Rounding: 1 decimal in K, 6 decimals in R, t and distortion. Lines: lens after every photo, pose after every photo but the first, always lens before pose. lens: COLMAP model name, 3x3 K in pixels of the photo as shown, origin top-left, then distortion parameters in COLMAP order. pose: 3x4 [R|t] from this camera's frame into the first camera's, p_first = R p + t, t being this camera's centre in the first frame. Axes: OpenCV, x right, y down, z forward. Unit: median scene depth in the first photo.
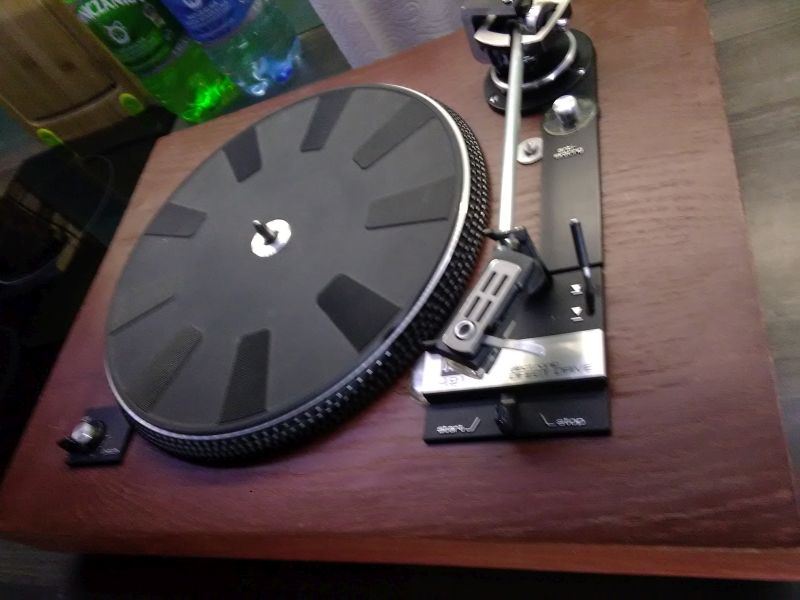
lens RADIAL K [[641.2, 0, 400.0], [0, 641.2, 300.0], [0, 0, 1]] dist [0.089184, -0.185777]
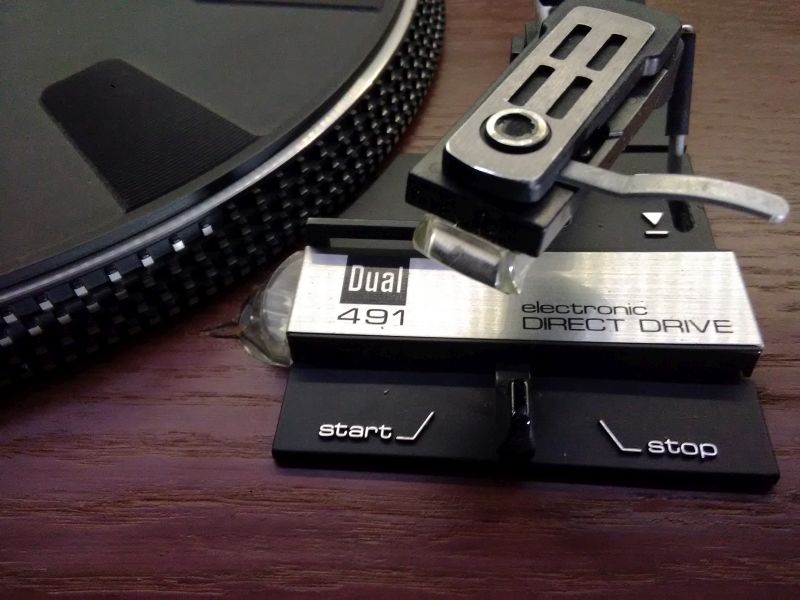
lens RADIAL K [[641.2, 0, 400.0], [0, 641.2, 300.0], [0, 0, 1]] dist [0.089184, -0.185777]
pose [[0.908228, 0.218645, 0.356814, -0.046607], [-0.189314, 0.975085, -0.115627, 0.159295], [-0.373205, 0.037466, 0.926992, 0.618705]]
